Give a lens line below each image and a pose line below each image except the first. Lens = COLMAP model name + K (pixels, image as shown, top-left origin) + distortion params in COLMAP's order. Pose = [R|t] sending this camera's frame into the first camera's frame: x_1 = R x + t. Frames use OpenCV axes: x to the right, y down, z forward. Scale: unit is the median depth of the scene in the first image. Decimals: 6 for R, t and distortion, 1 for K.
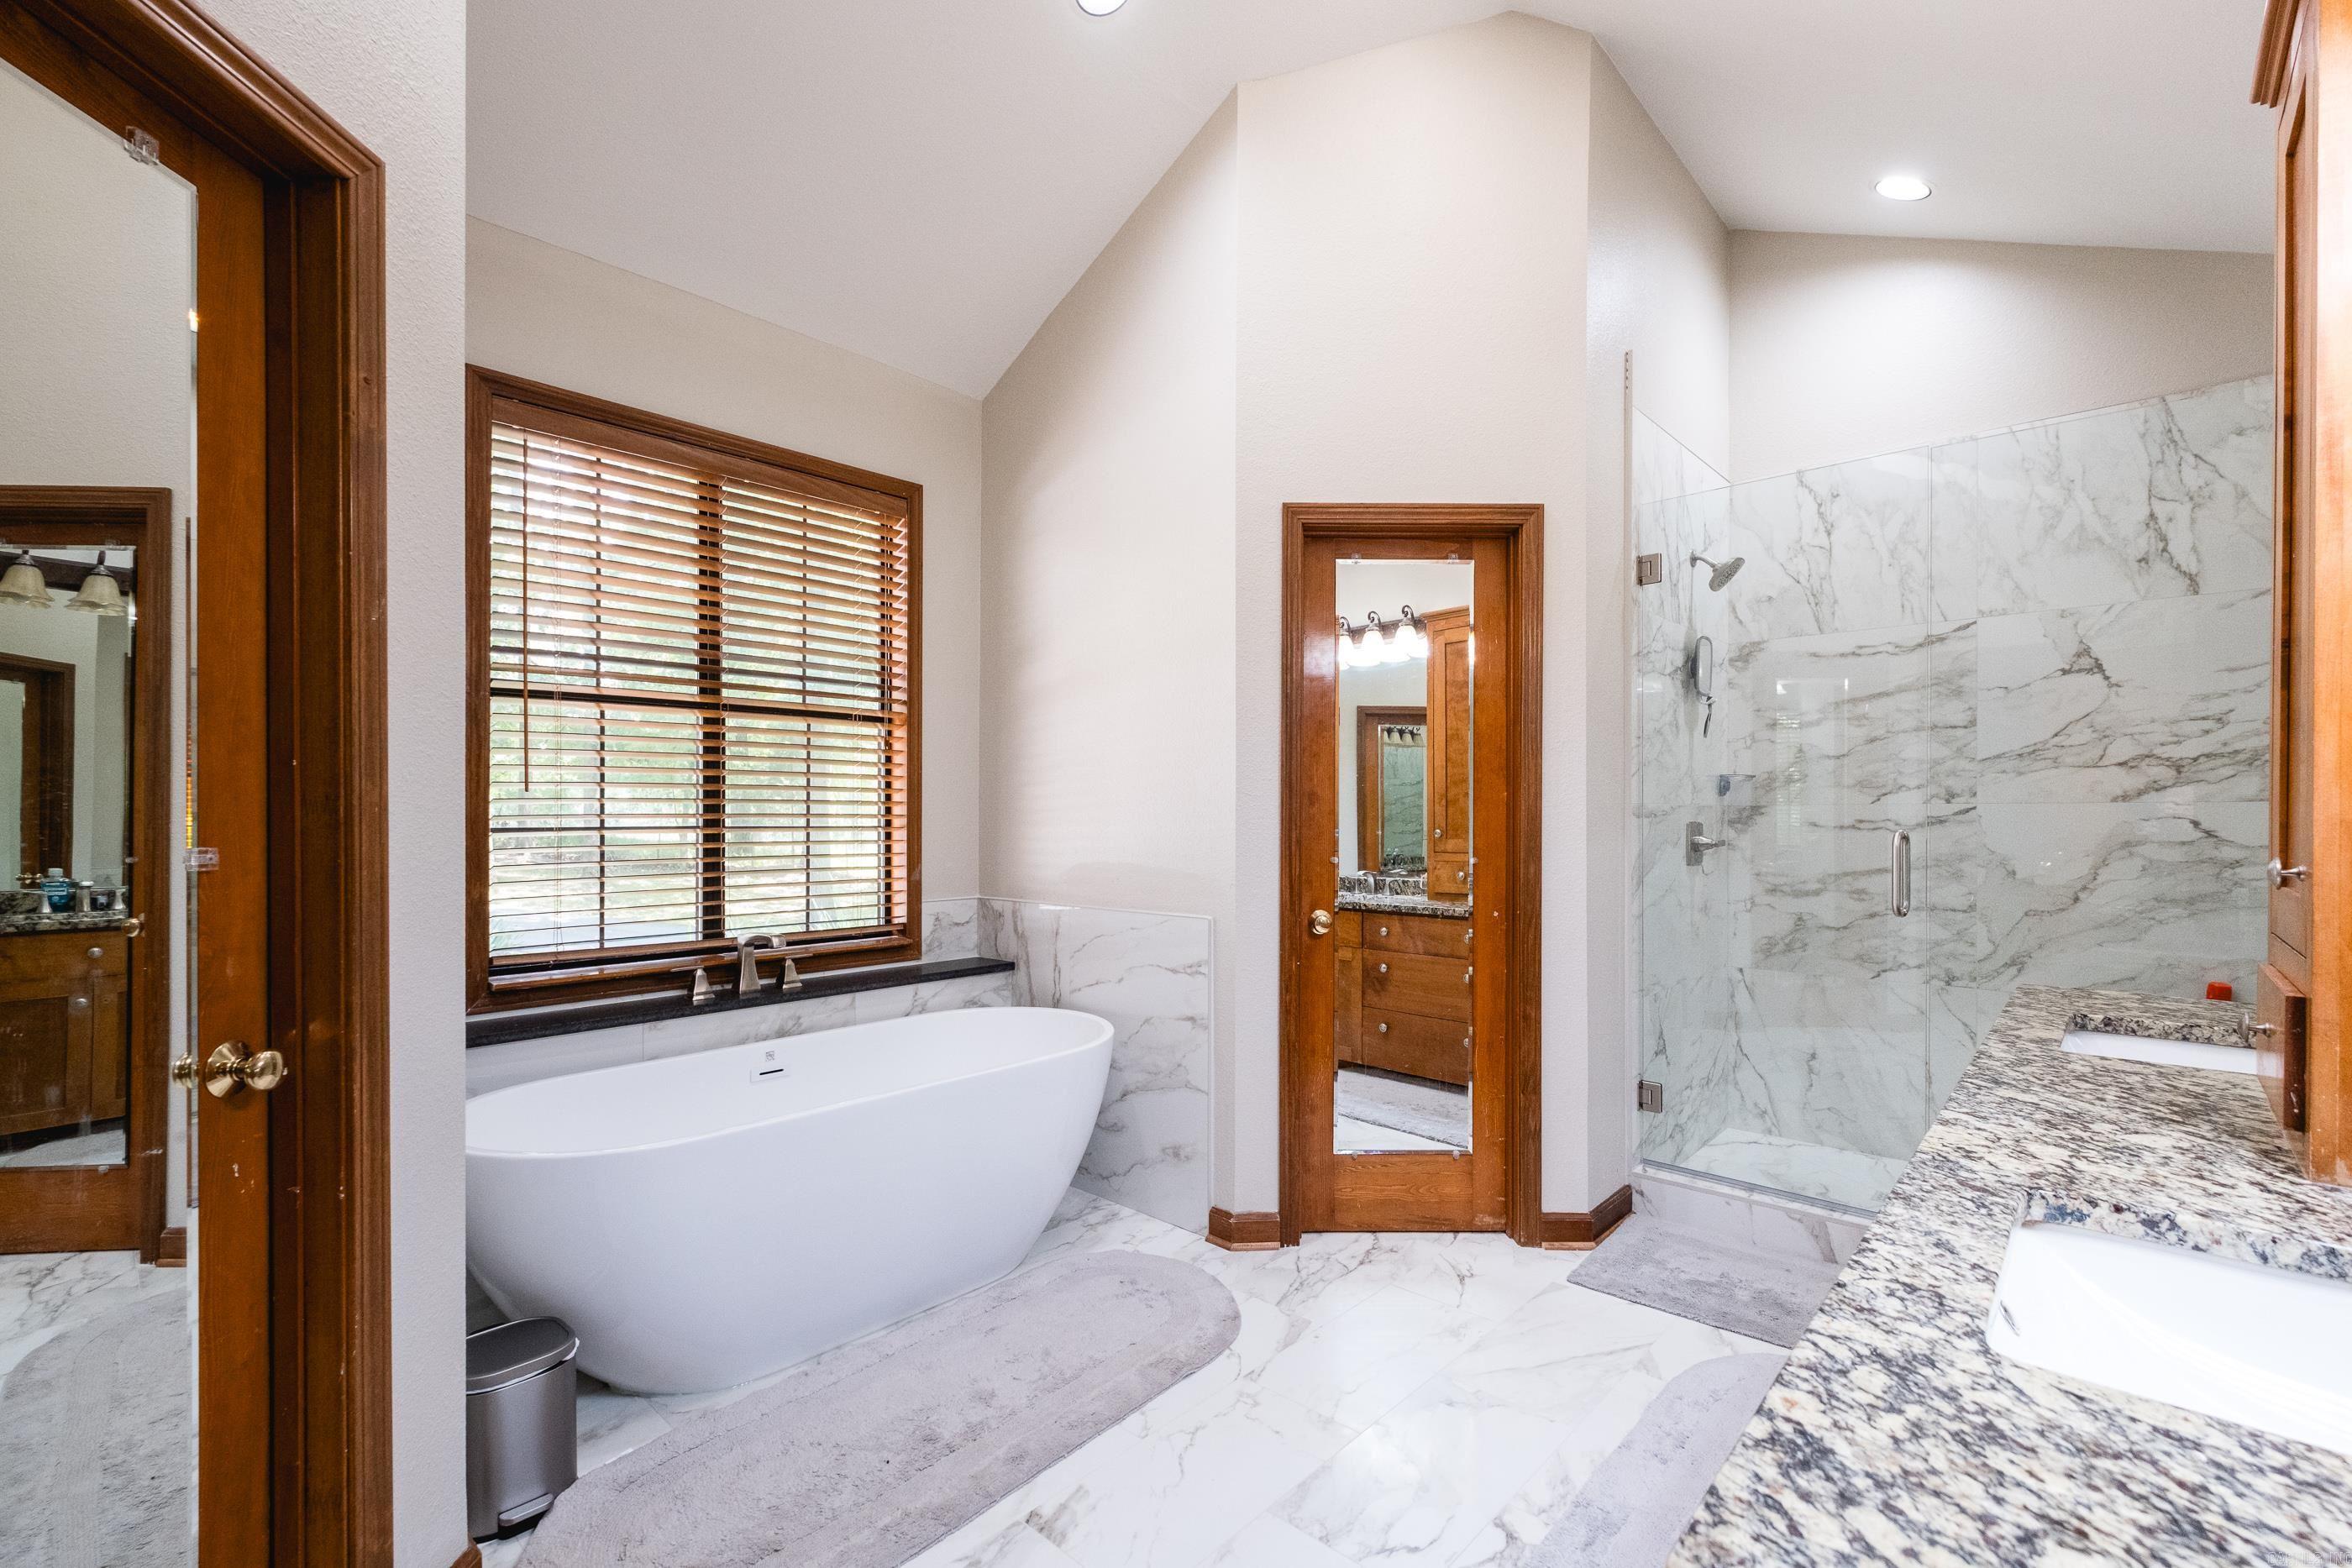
lens RADIAL K [[1006.8, 0, 1185.4], [0, 1006.8, 807.3], [0, 0, 1]] dist [0.001734, -0.000102]
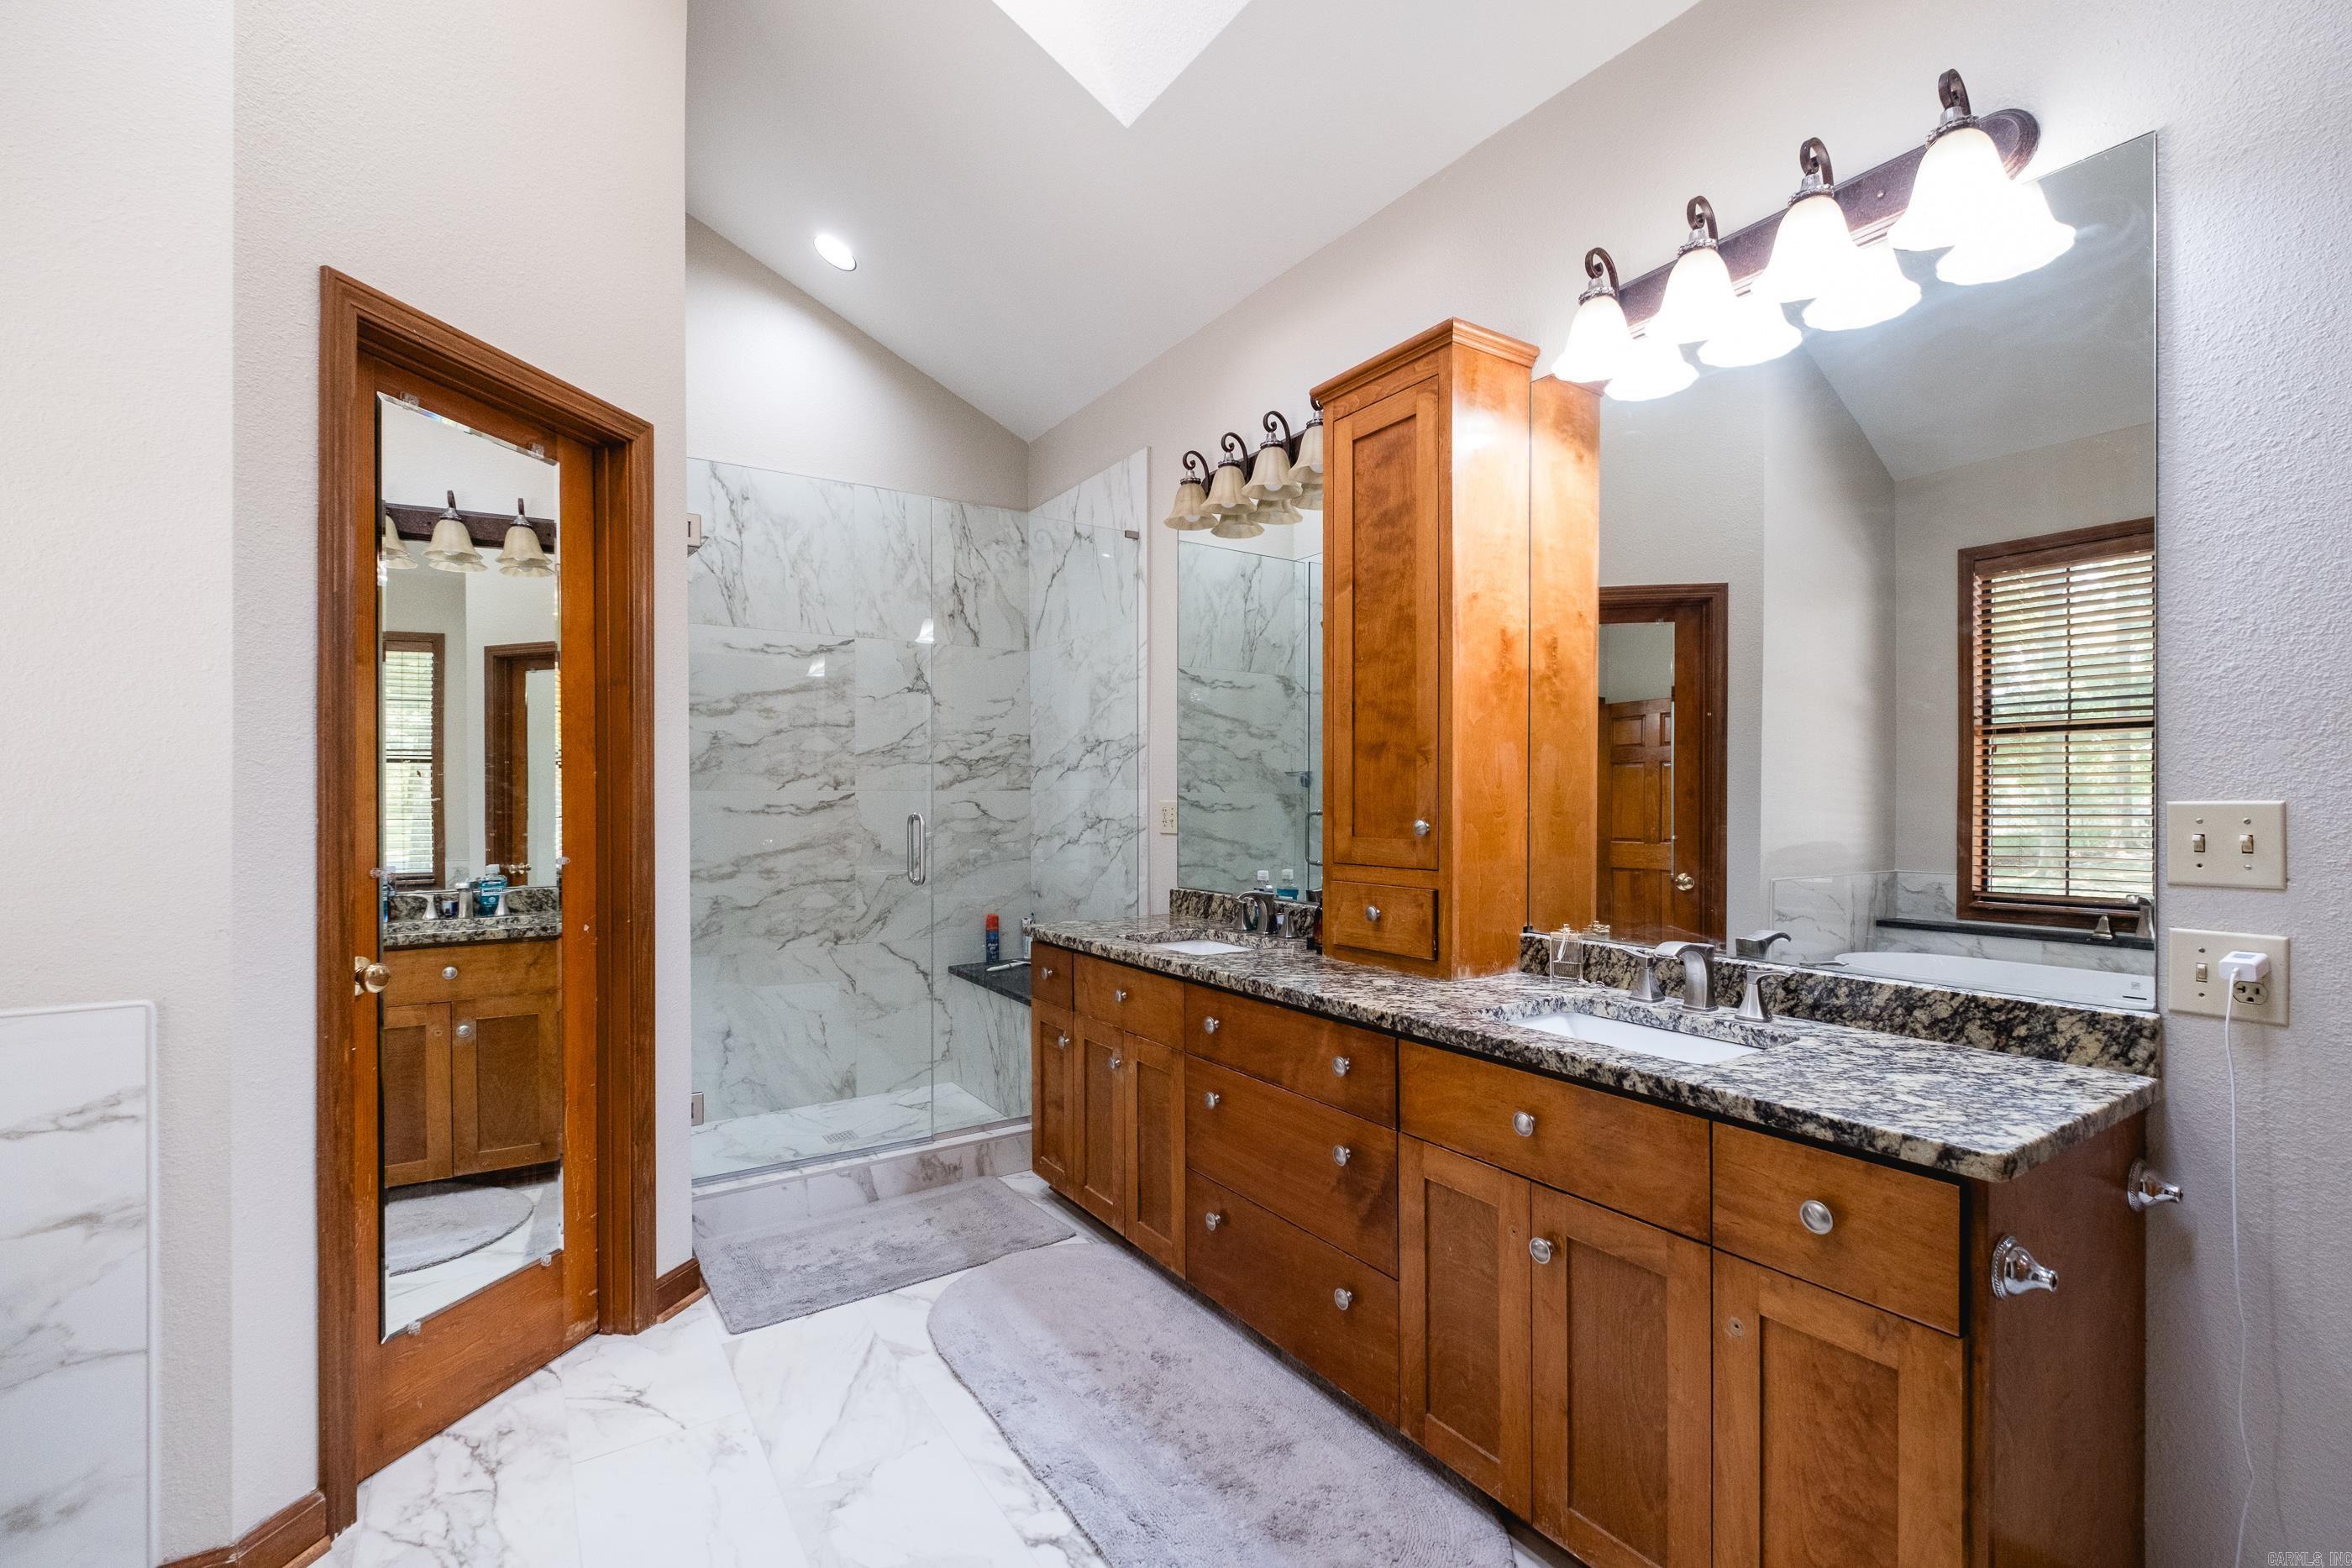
lens RADIAL K [[1021.1, 0, 1175.6], [0, 1021.1, 792.5], [0, 0, 1]] dist [-0.000743, -0.001237]
pose [[0.248175, 0.005811, 0.968698, -0.338925], [-0.003249, 0.999981, -0.005166, 0.004092], [-0.968710, -0.001865, 0.248189, 0.362219]]
